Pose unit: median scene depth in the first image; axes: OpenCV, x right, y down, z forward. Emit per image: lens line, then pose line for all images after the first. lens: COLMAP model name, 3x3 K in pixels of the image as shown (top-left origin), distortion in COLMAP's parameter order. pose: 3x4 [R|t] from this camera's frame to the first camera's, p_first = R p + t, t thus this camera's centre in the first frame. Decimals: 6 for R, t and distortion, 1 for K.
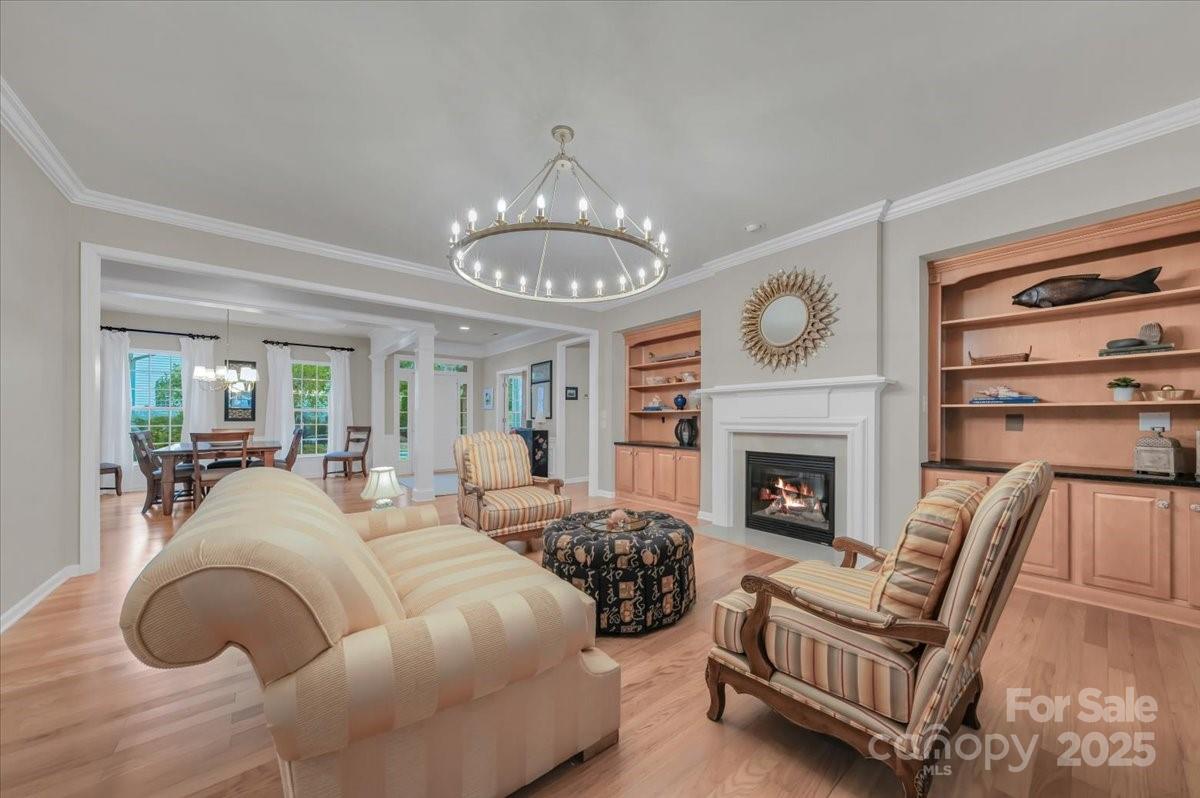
lens RADIAL K [[423.9, 0, 611.7], [0, 423.9, 419.2], [0, 0, 1]] dist [-0.003063, 0.000322]
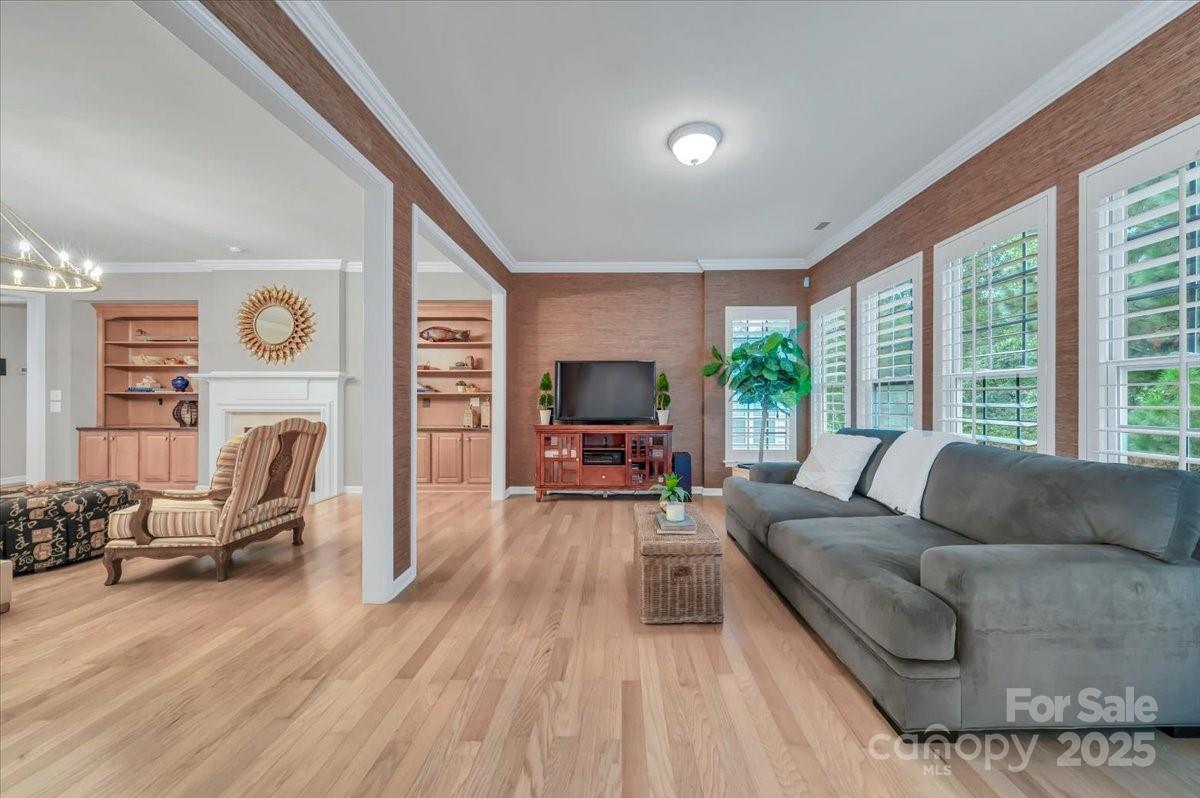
lens RADIAL K [[415.8, 0, 612.3], [0, 415.8, 403.2], [0, 0, 1]] dist [-0.000216, 0.000115]
pose [[0.648916, -0.004800, 0.760845, 0.112174], [-0.000684, 0.999976, 0.006892, -0.003300], [-0.760860, -0.004993, 0.648897, -0.635272]]
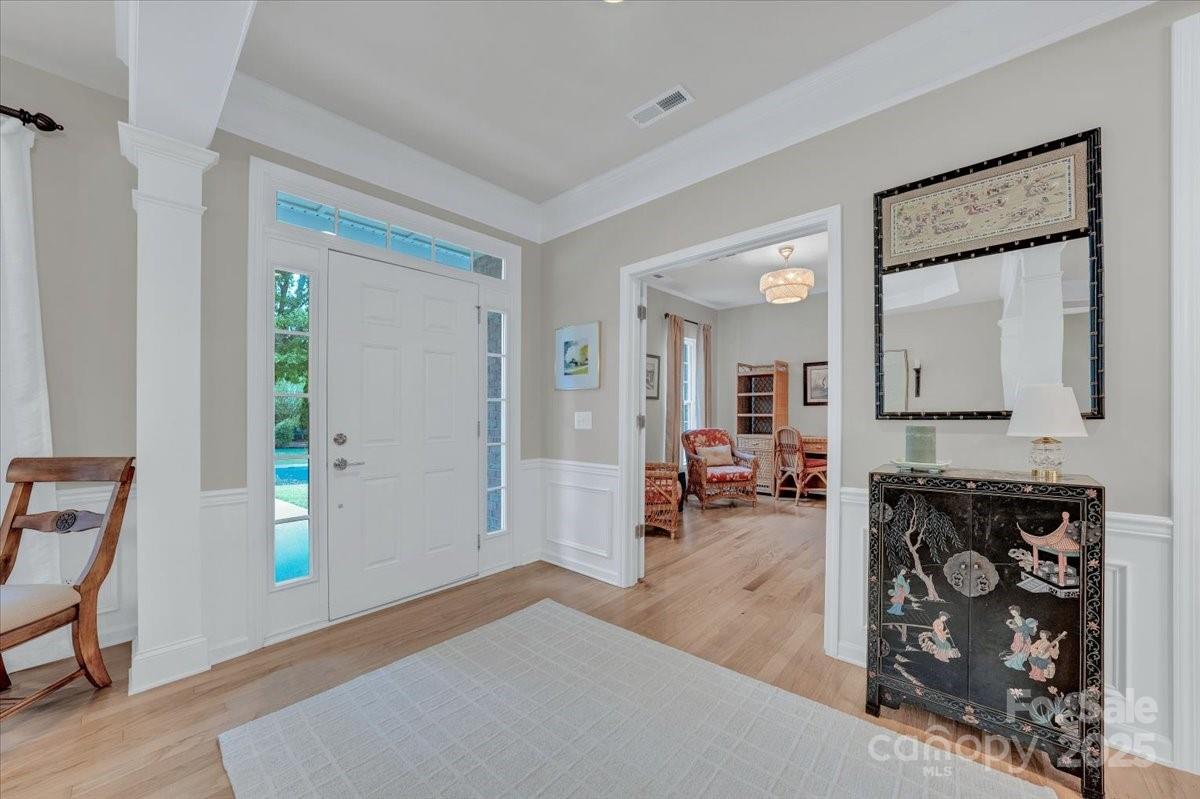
lens RADIAL K [[450.7, 0, 620.0], [0, 450.7, 414.5], [0, 0, 1]] dist [-0.011702, -0.000222]
pose [[0.987825, -0.005996, 0.155456, -0.763766], [0.005123, 0.999969, 0.006021, -0.012181], [-0.155487, -0.005151, 0.987824, 1.588704]]
